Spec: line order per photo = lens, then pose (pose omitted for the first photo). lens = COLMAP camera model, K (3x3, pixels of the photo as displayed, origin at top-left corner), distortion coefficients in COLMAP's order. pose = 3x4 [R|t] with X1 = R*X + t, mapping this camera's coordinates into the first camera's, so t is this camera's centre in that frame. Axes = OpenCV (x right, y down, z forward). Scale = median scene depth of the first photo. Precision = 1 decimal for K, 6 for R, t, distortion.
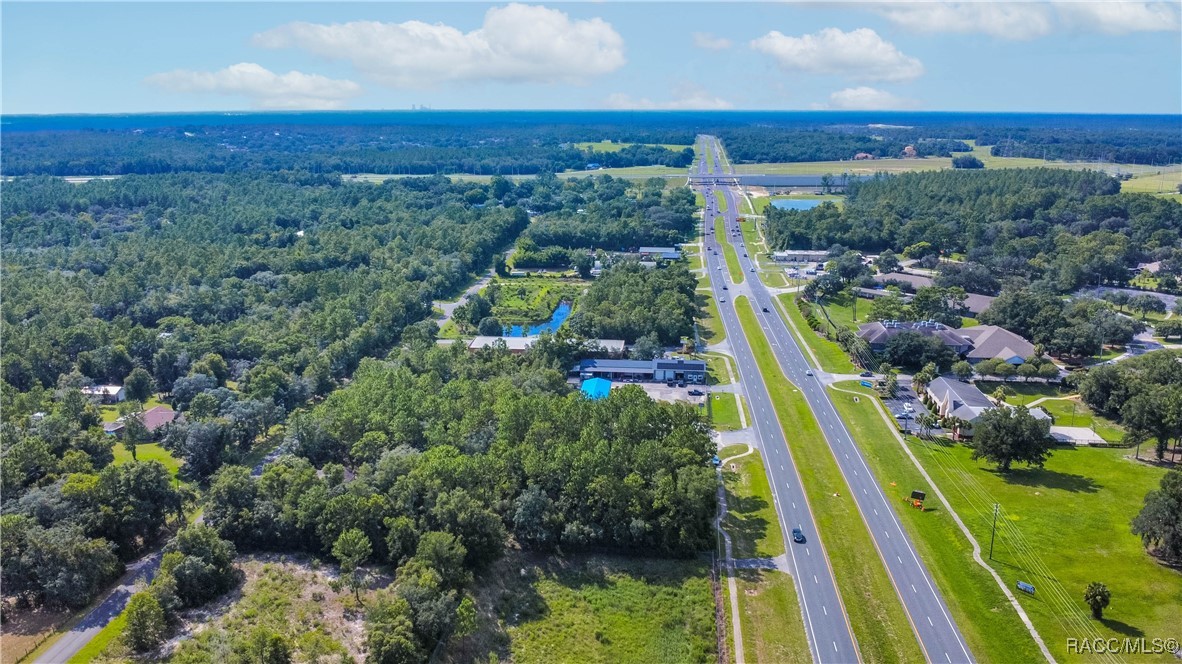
lens RADIAL K [[901.6, 0, 585.6], [0, 901.6, 330.5], [0, 0, 1]] dist [-0.029812, -0.008522]
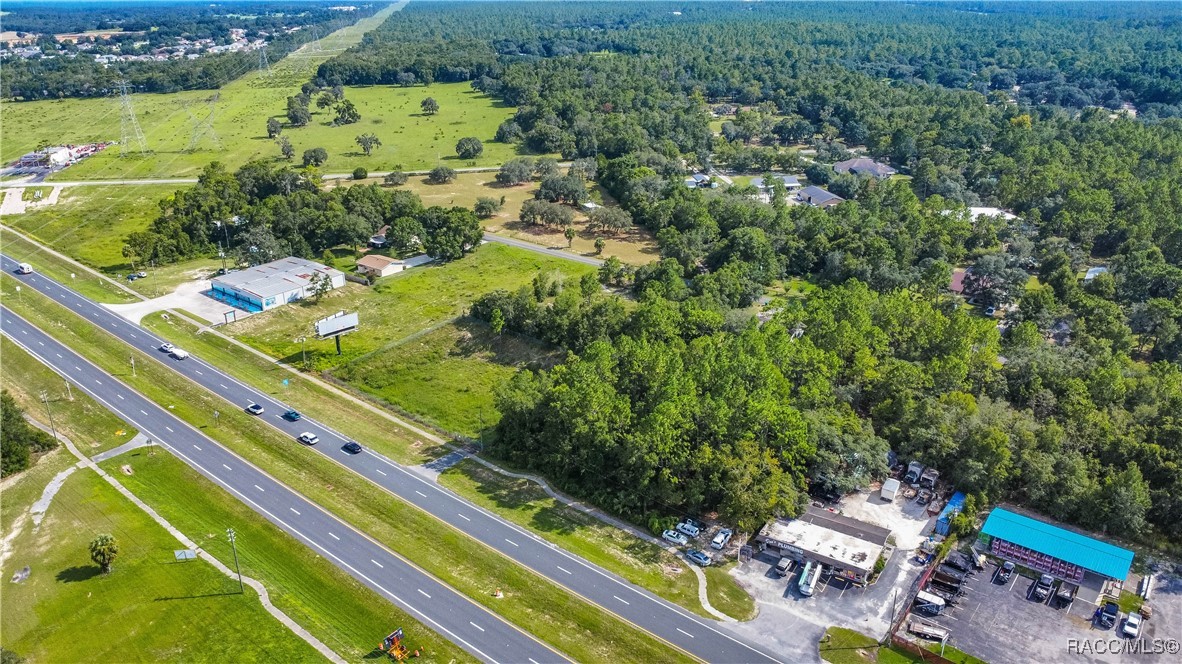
lens RADIAL K [[854.6, 0, 585.2], [0, 854.6, 330.1], [0, 0, 1]] dist [-0.028925, -0.009691]
pose [[-0.546140, 0.321826, -0.773408, 0.572913], [-0.191887, 0.850648, 0.489467, -0.259387], [0.815421, 0.415724, -0.402819, 1.052069]]
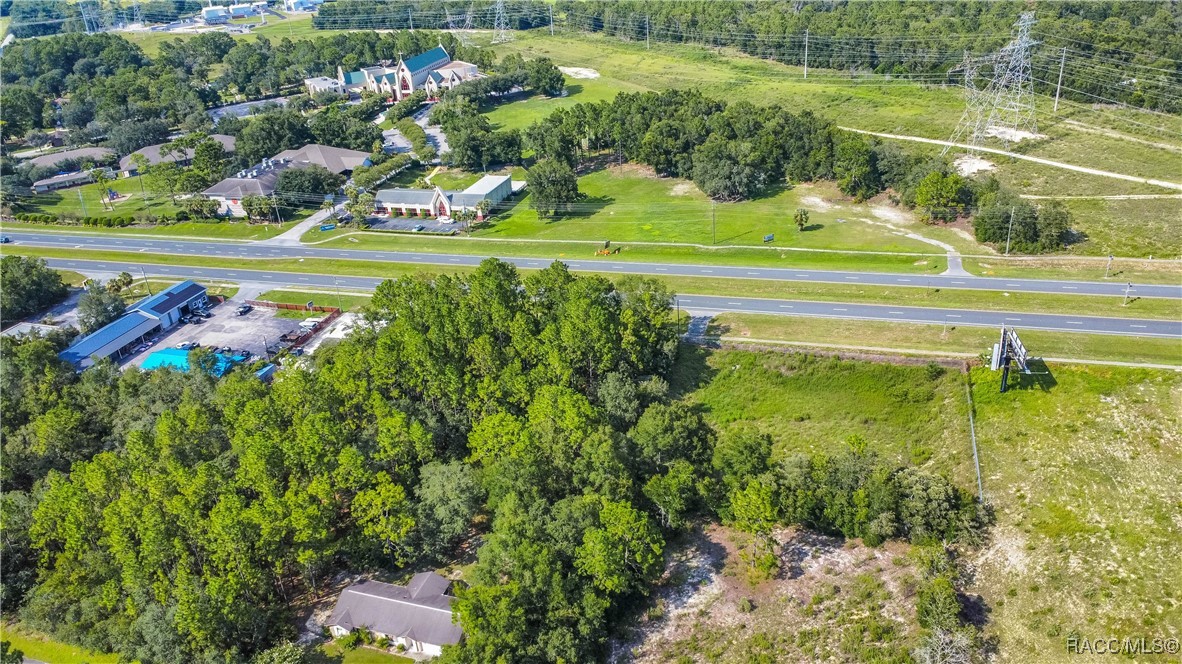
lens RADIAL K [[854.6, 0, 585.2], [0, 854.6, 330.1], [0, 0, 1]] dist [-0.028925, -0.009691]
pose [[0.211685, -0.452802, 0.866117, -0.543176], [0.301858, 0.873164, 0.382710, -0.127978], [-0.929554, 0.180430, 0.321518, 0.578237]]
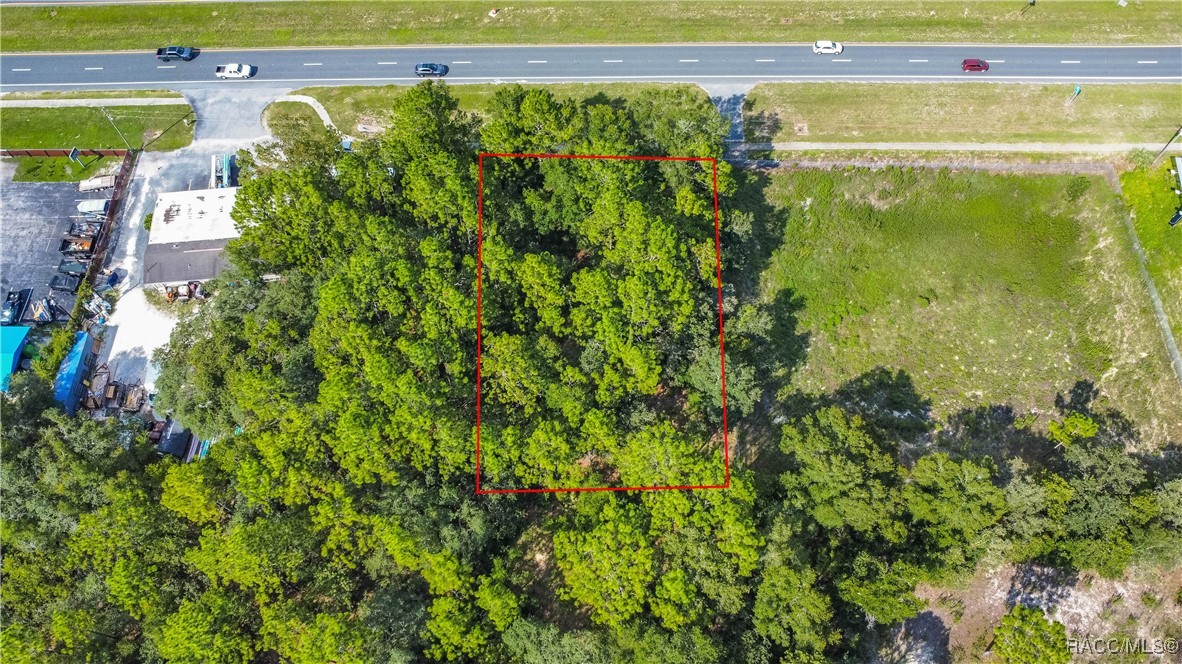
lens RADIAL K [[901.6, 0, 585.6], [0, 901.6, 330.5], [0, 0, 1]] dist [-0.029812, -0.008522]
pose [[-0.085035, -0.875641, 0.475417, -0.219737], [0.245739, 0.443975, 0.861684, -0.236601], [-0.965599, 0.190102, 0.177426, 0.739466]]
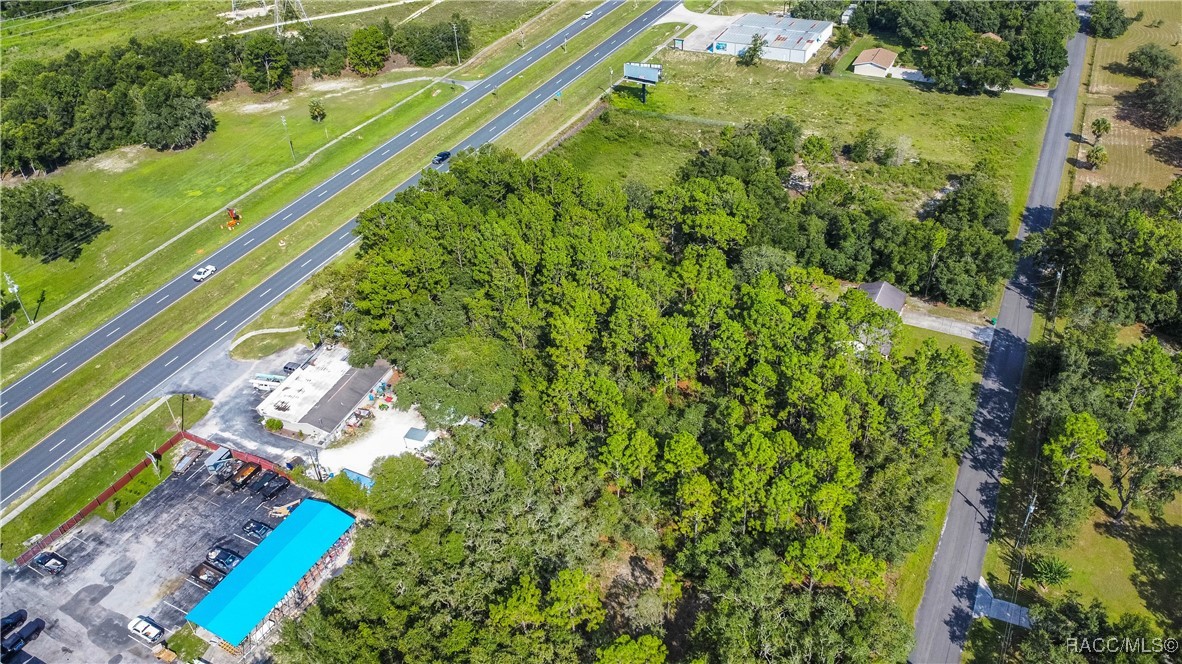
lens RADIAL K [[867.6, 0, 588.6], [0, 867.6, 330.3], [0, 0, 1]] dist [-0.029688, -0.007575]
pose [[-0.925261, -0.182907, 0.332319, -0.263070], [0.139704, 0.650178, 0.746828, -0.310573], [-0.352667, 0.737437, -0.576032, 1.248908]]
